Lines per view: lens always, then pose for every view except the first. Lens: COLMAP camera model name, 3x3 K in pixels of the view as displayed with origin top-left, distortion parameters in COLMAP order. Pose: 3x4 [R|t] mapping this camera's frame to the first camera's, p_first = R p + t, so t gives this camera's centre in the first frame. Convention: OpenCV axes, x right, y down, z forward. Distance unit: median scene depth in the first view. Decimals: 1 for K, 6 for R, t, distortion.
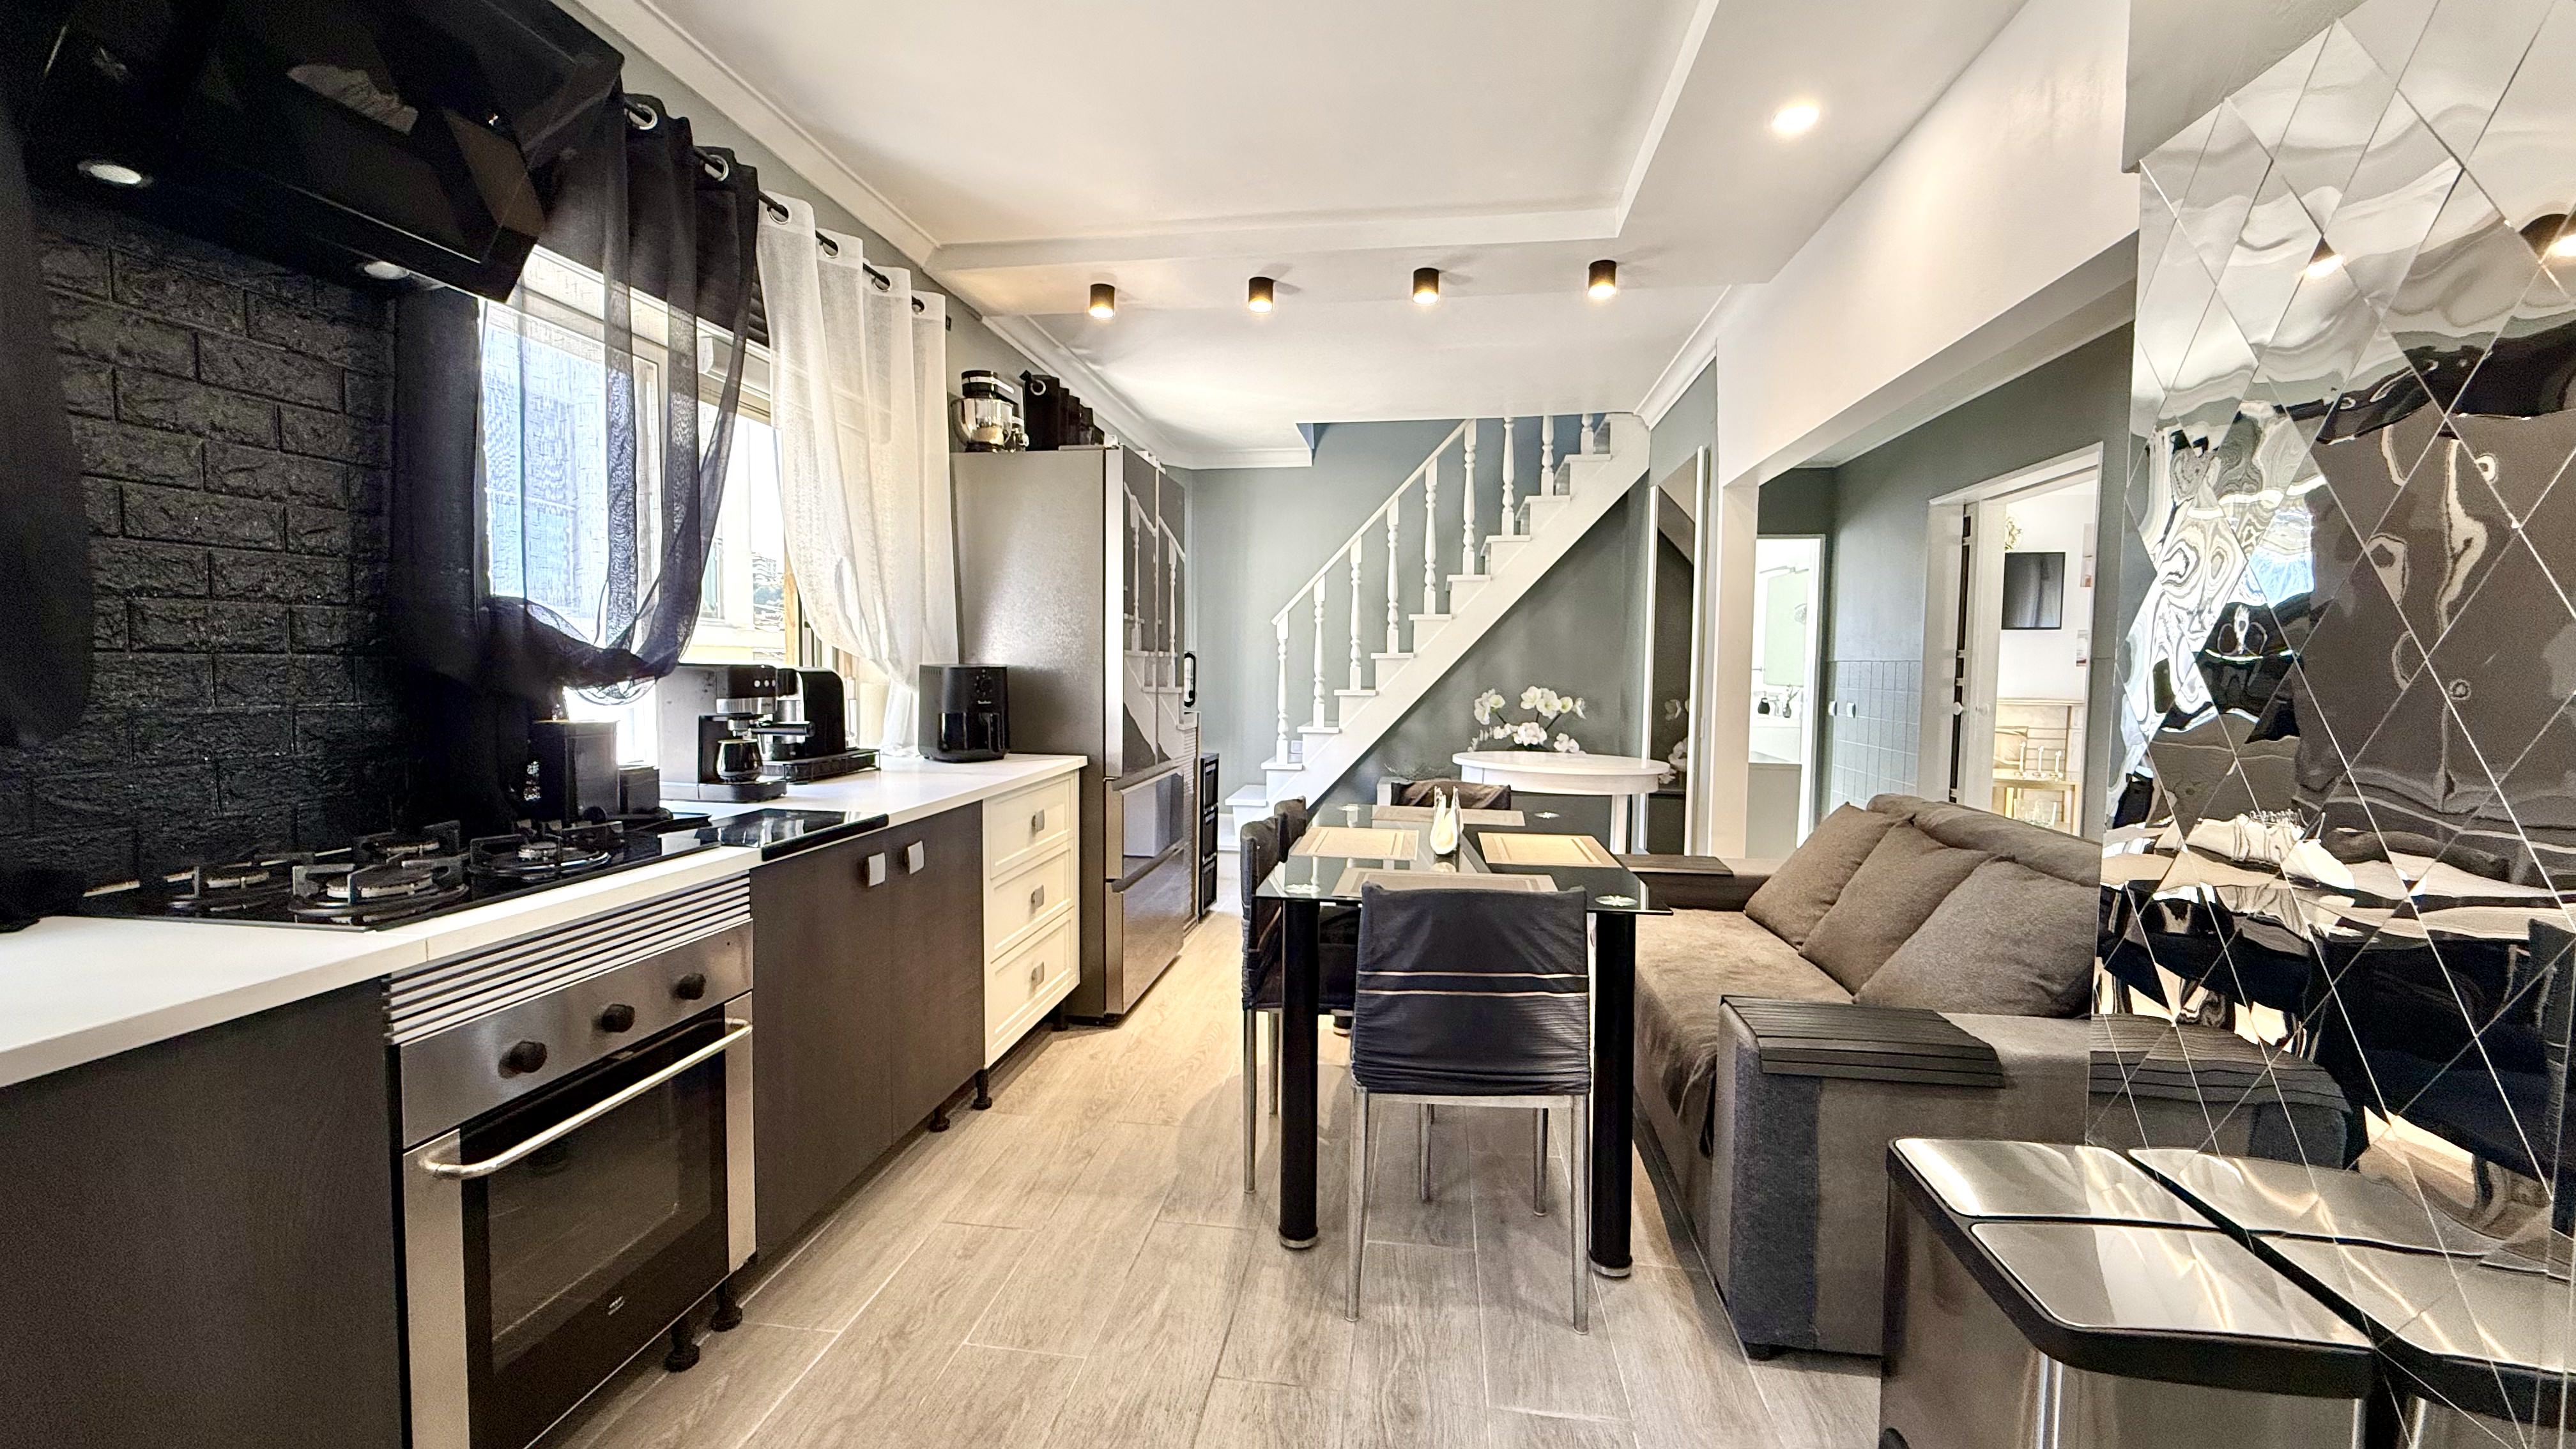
lens RADIAL K [[1023.4, 0, 1277.2], [0, 1023.4, 721.0], [0, 0, 1]] dist [-0.004233, 0.000792]
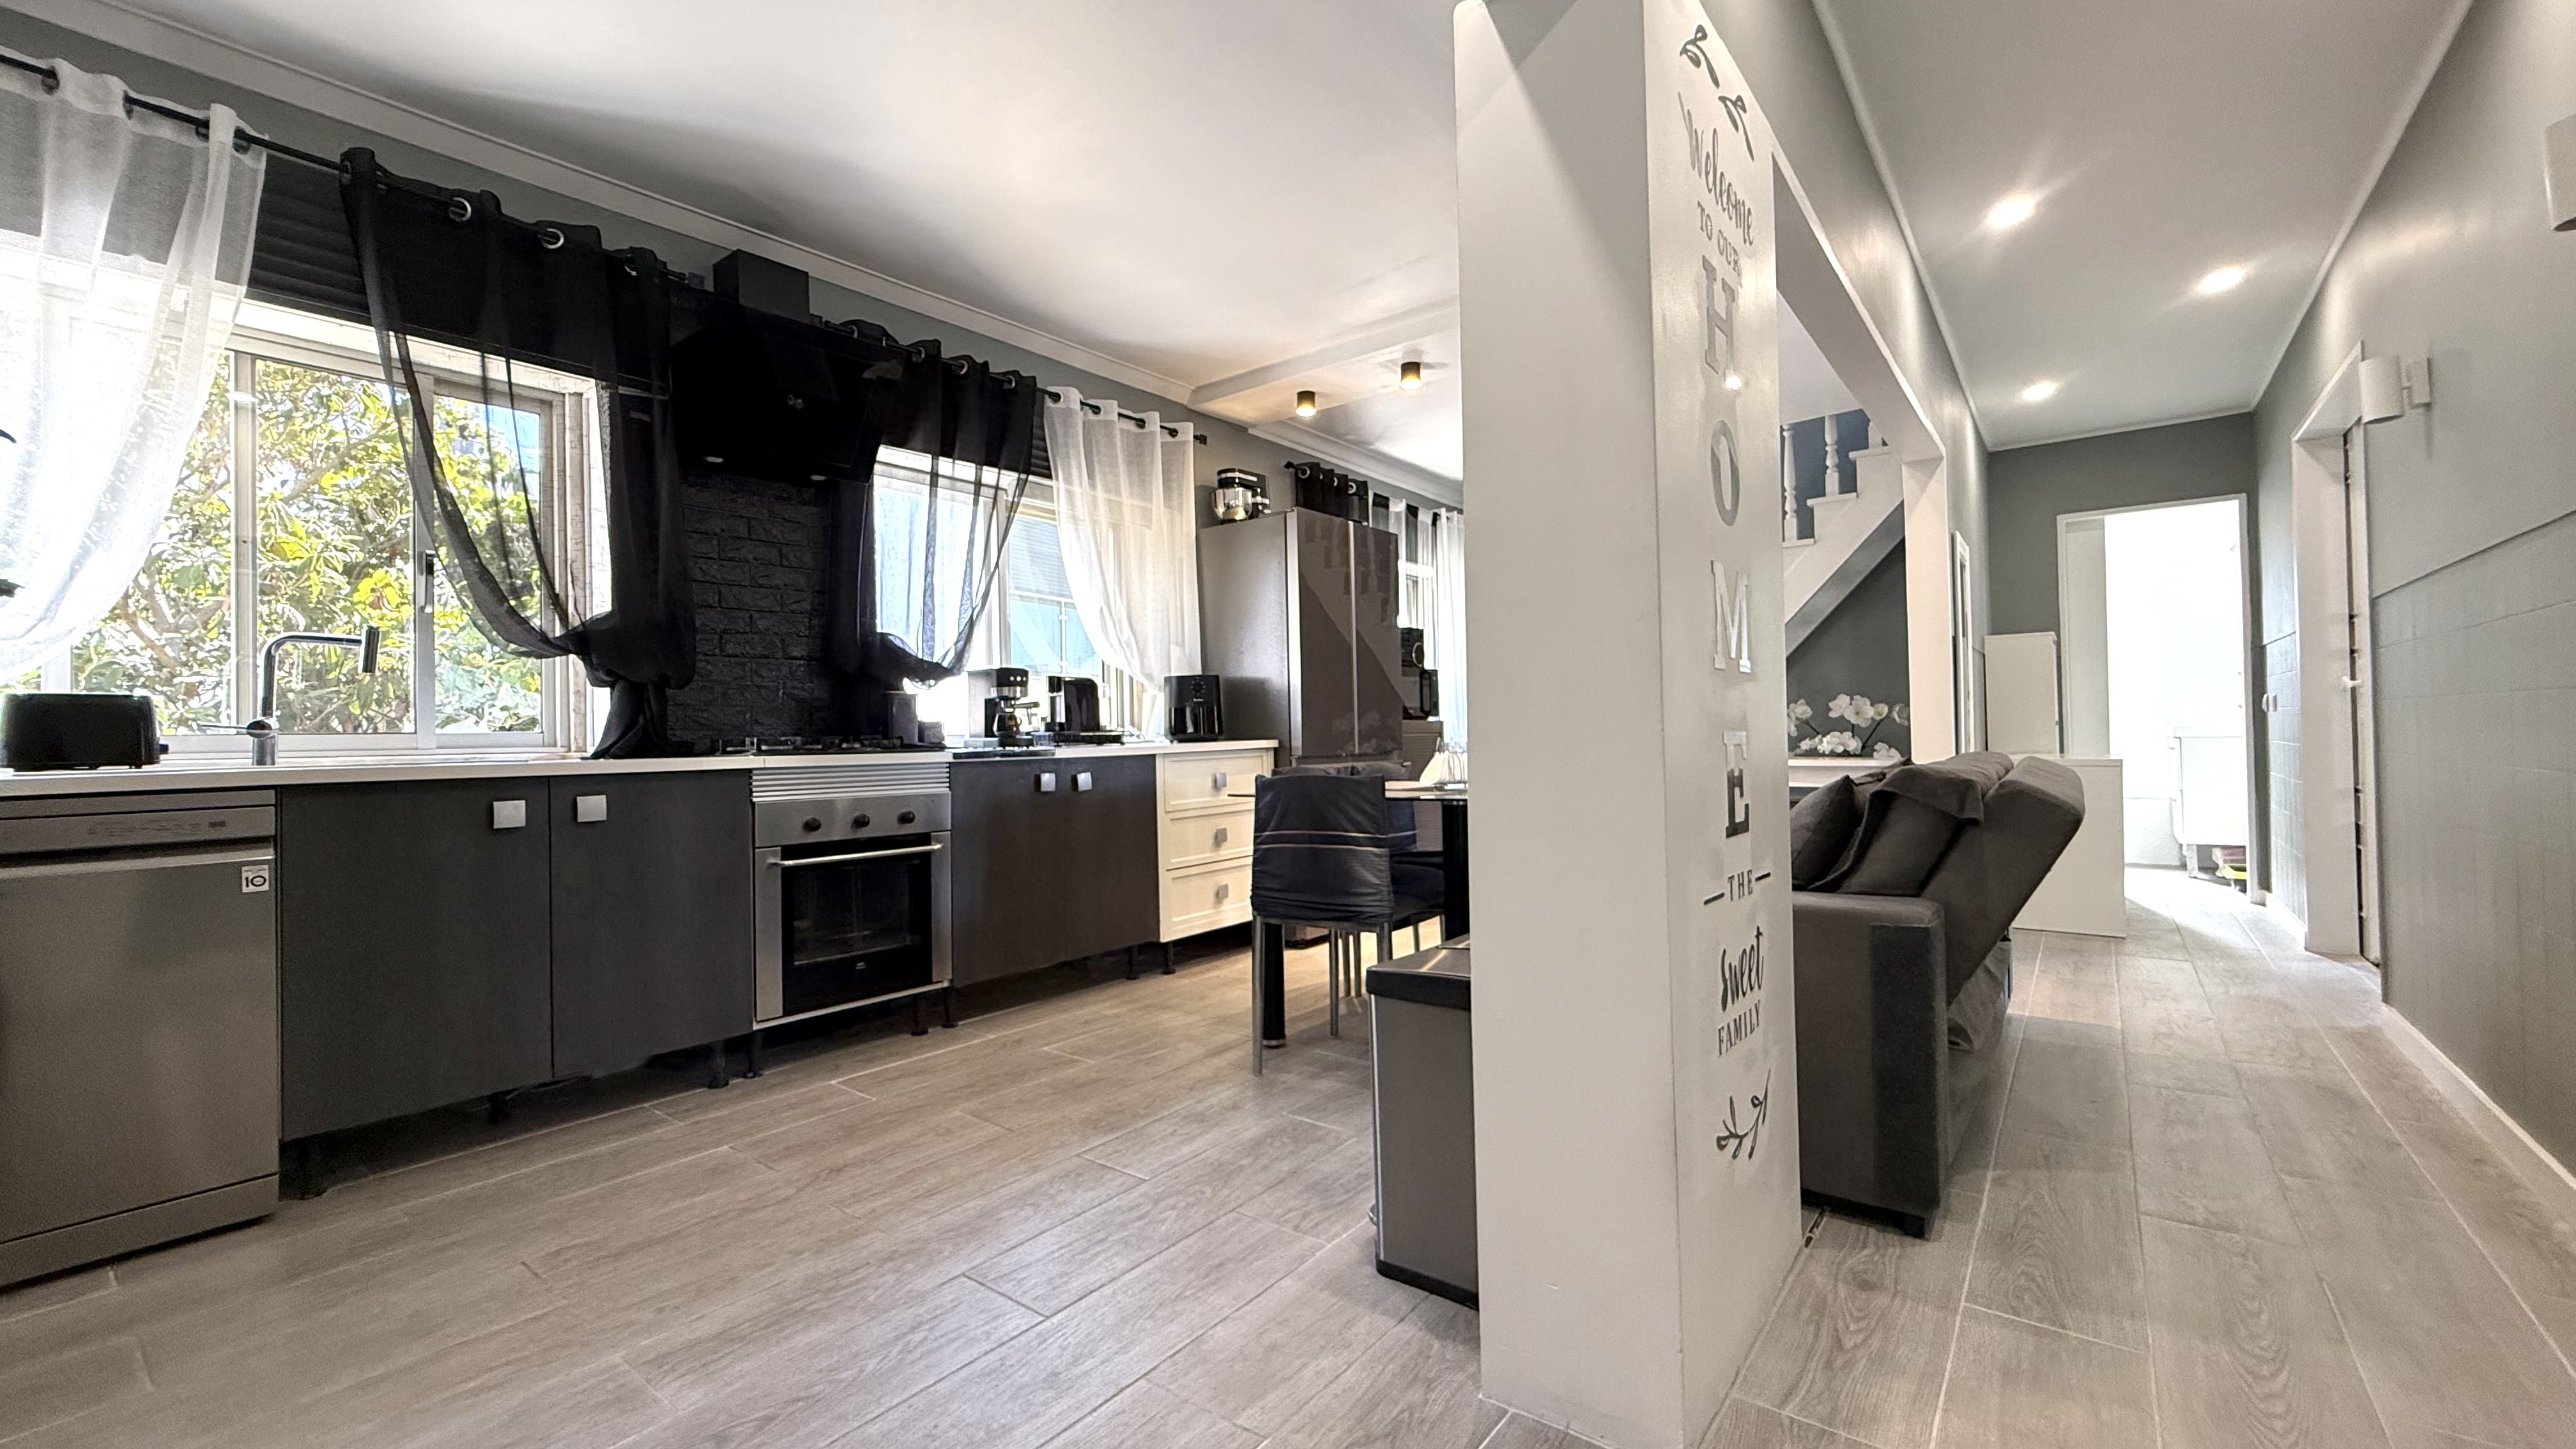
lens RADIAL K [[1023.4, 0, 1279.3], [0, 1023.4, 723.7], [0, 0, 1]] dist [-0.004233, 0.000792]
pose [[0.868616, -0.034423, -0.494289, 0.464122], [0.002038, 0.997824, -0.065910, 0.098509], [0.495482, 0.056243, 0.866795, -0.157039]]
